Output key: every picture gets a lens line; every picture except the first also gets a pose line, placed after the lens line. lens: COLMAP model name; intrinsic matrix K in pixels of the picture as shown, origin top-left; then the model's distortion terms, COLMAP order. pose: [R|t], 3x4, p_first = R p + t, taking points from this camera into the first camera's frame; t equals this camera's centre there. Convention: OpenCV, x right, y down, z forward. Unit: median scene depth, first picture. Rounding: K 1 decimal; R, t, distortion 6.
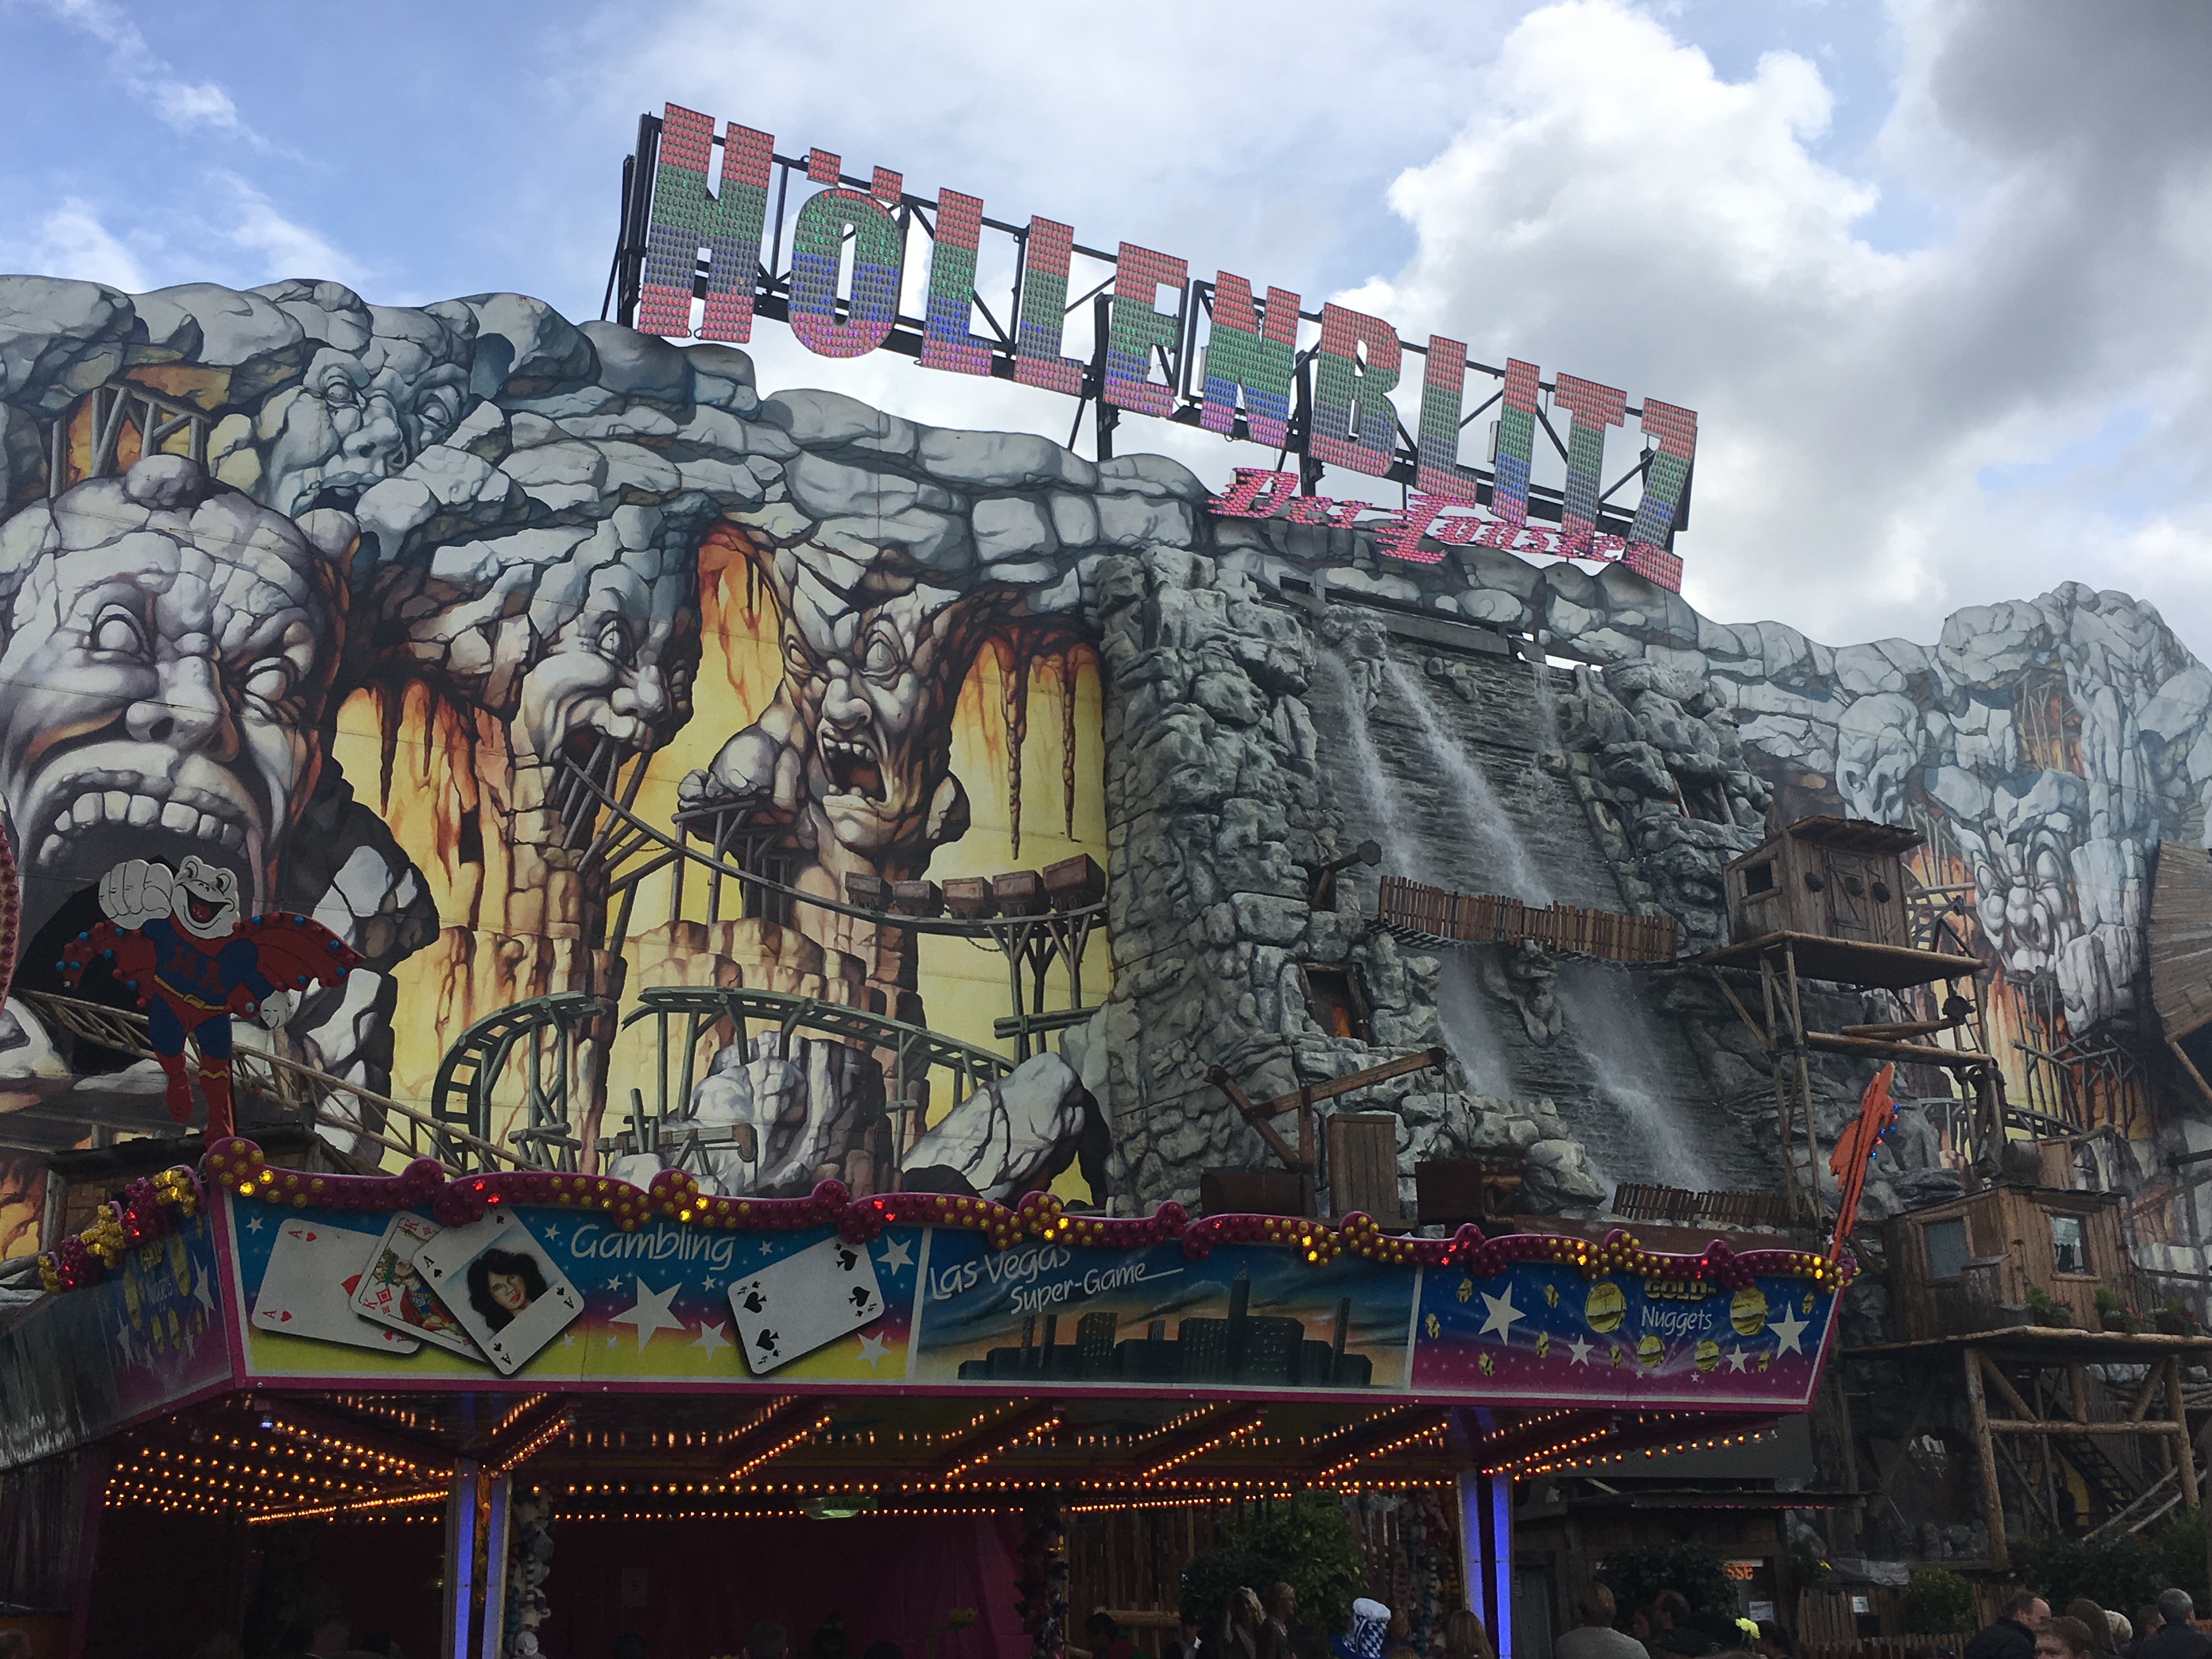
lens RADIAL K [[2331.8, 0, 1105.0], [0, 2331.8, 828.3], [0, 0, 1]] dist [0.049077, 0.000000]
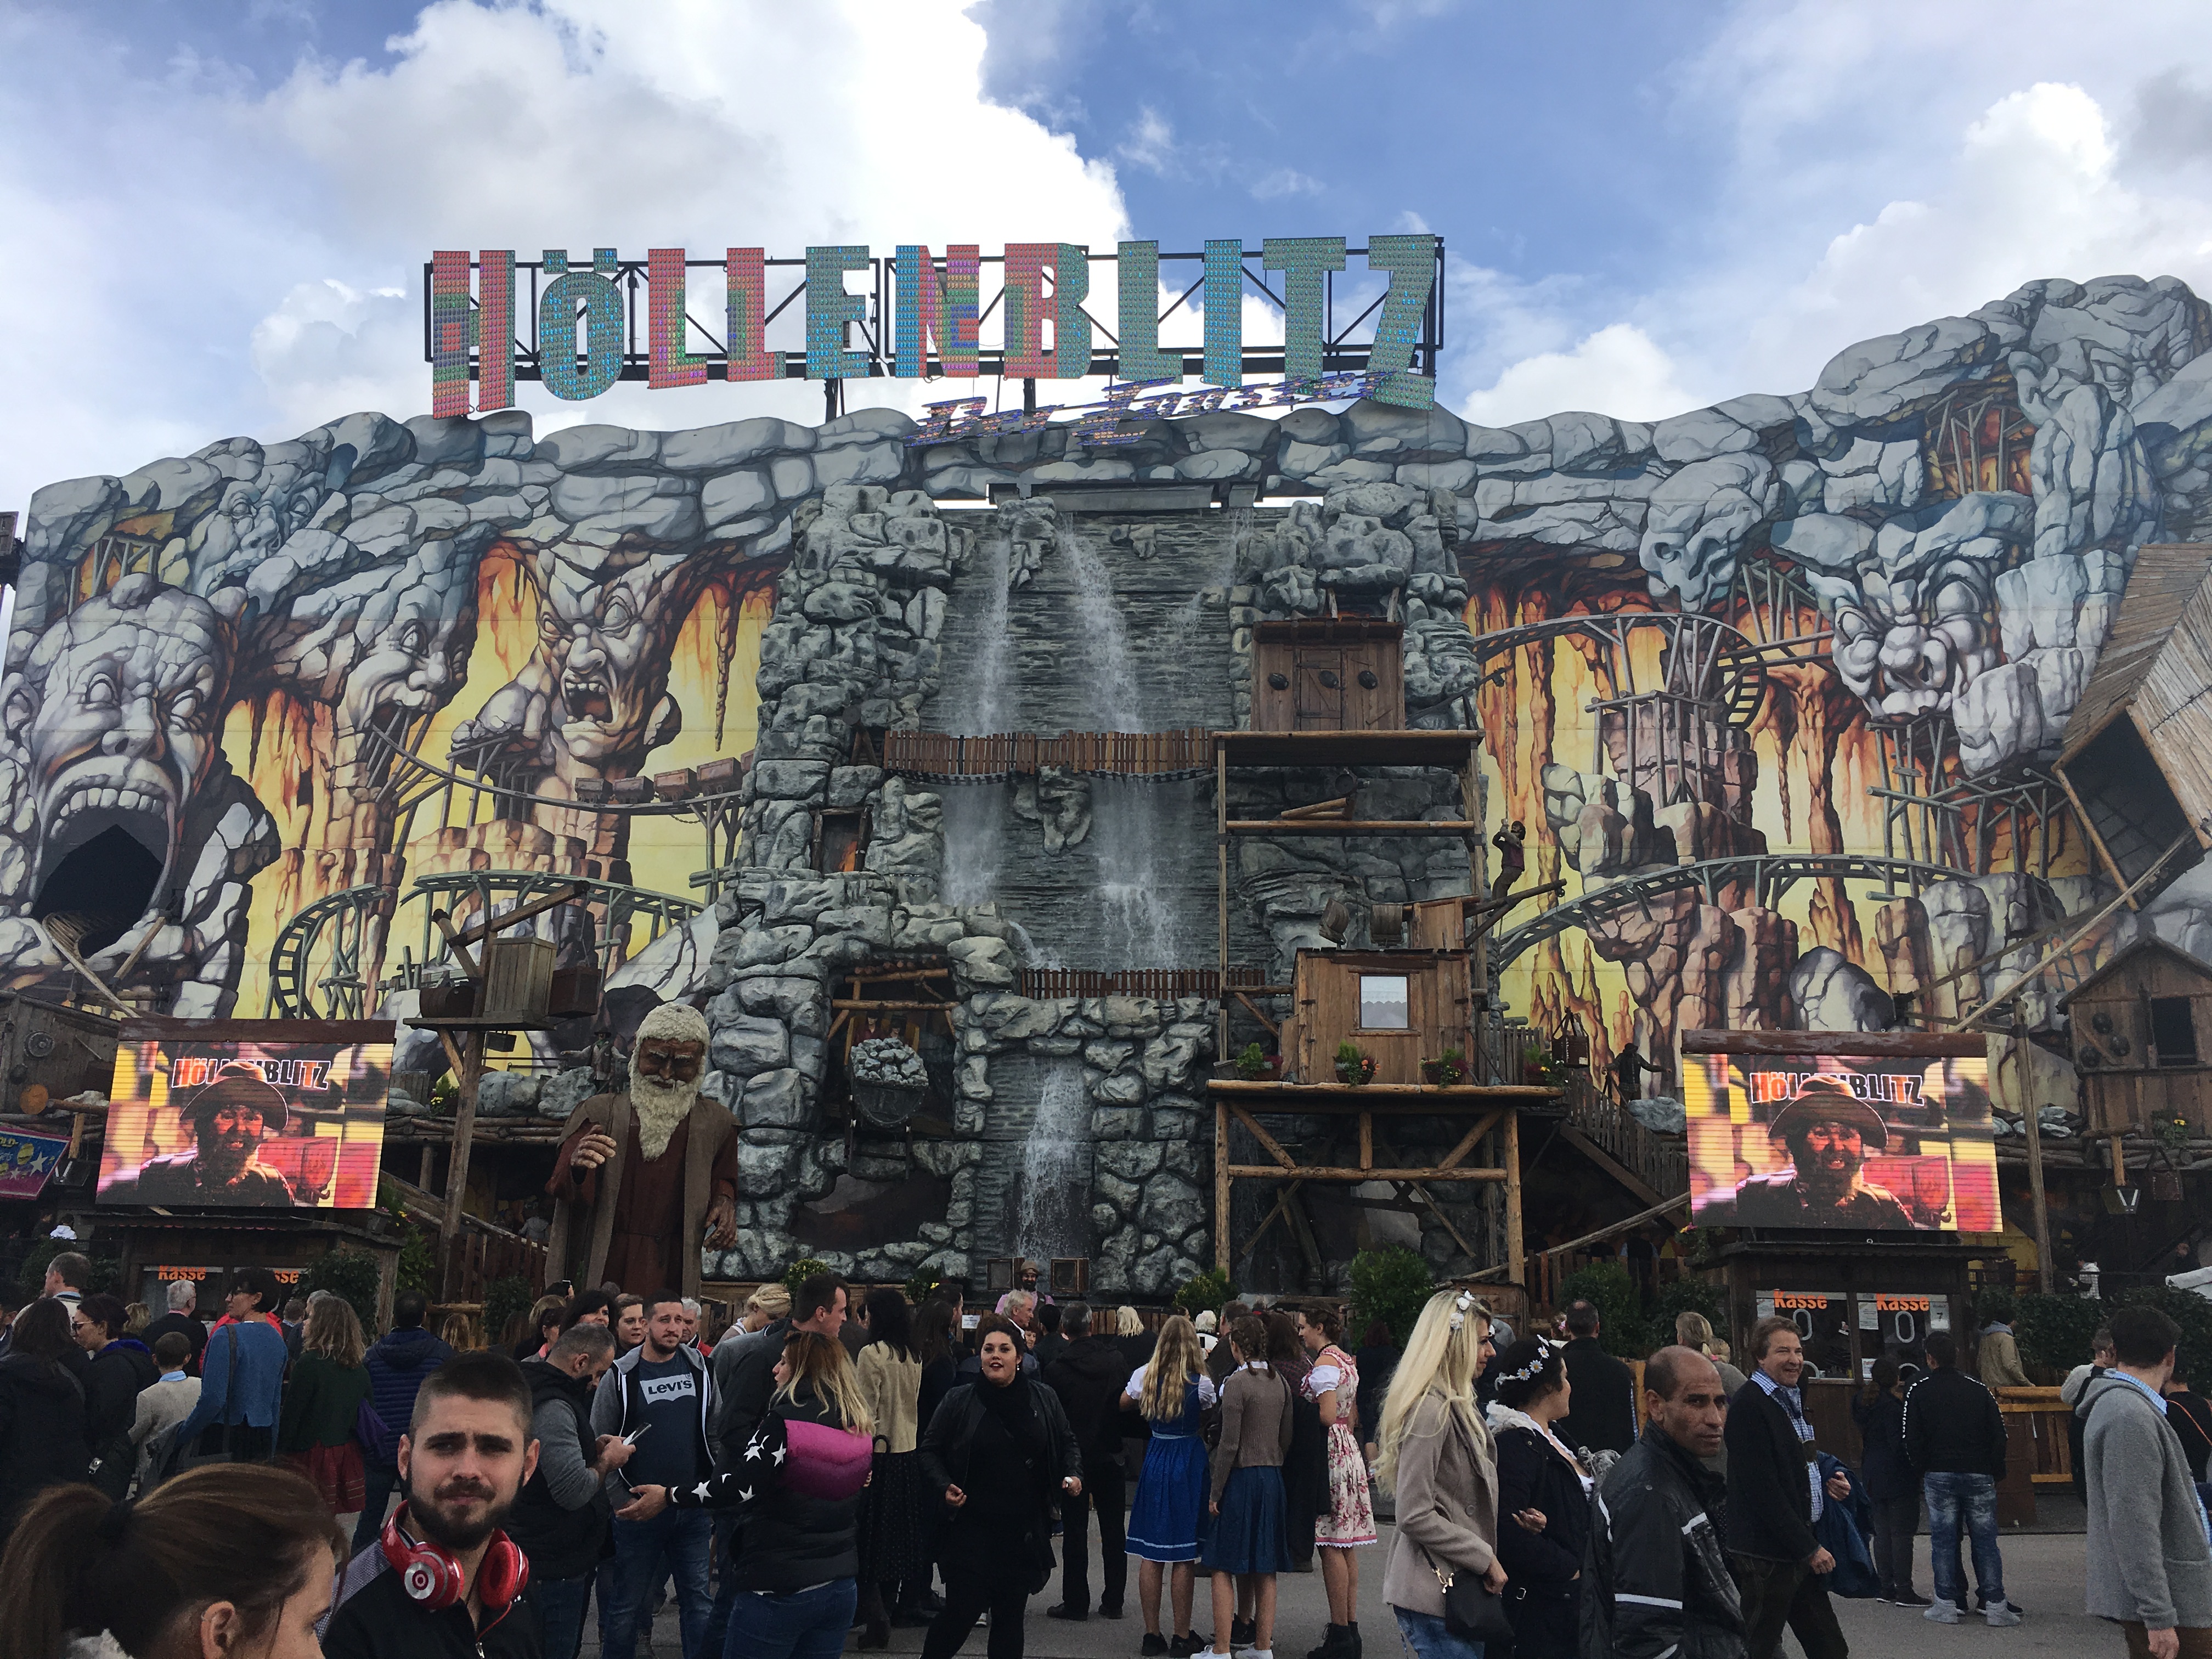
lens RADIAL K [[1871.4, 0, 1107.3], [0, 1871.4, 840.2], [0, 0, 1]] dist [0.061042, -0.064558]
pose [[0.825169, -0.094263, -0.556966, 0.735303], [0.132862, 0.990705, 0.029170, 0.062017], [0.549039, -0.098070, 0.830023, 0.237818]]
